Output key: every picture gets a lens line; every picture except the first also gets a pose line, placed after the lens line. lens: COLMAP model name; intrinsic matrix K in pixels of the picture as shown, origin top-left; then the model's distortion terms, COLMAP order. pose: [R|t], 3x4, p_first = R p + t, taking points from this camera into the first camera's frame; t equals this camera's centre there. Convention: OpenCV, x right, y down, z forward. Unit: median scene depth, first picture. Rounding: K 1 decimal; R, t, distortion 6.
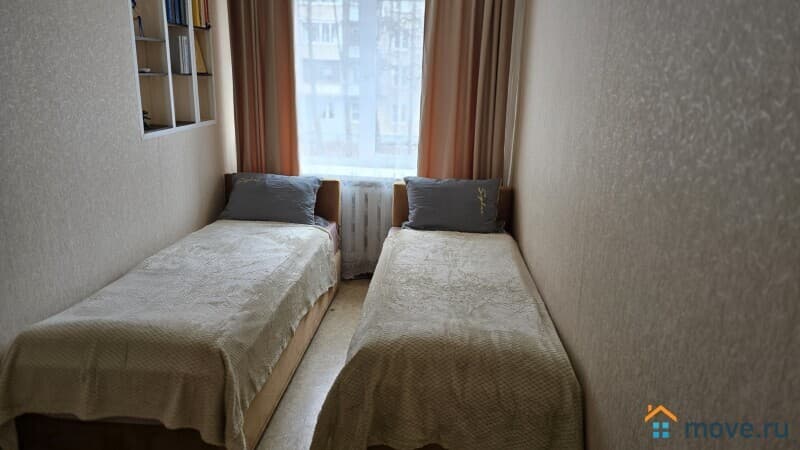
lens RADIAL K [[535.8, 0, 399.5], [0, 535.8, 221.1], [0, 0, 1]] dist [0.064261, -0.054036]
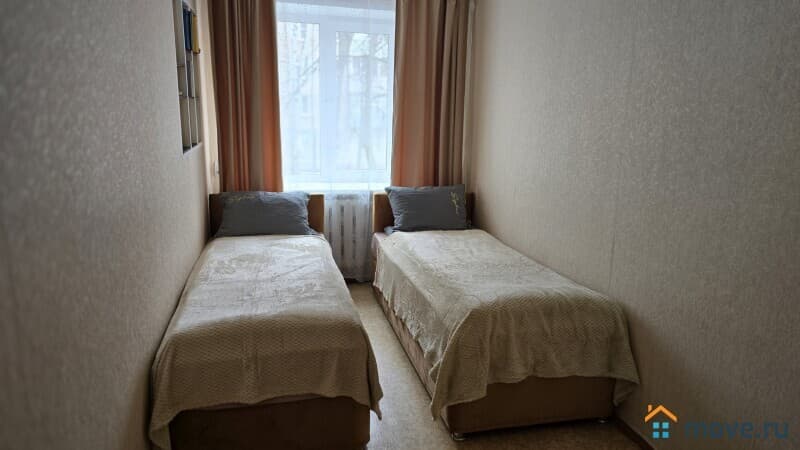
lens RADIAL K [[535.8, 0, 400.3], [0, 535.8, 227.3], [0, 0, 1]] dist [0.064261, -0.054036]
pose [[0.949008, -0.073121, 0.306654, -0.316849], [0.083865, 0.996234, -0.021989, 0.029644], [-0.303891, 0.046585, 0.951567, -0.083475]]
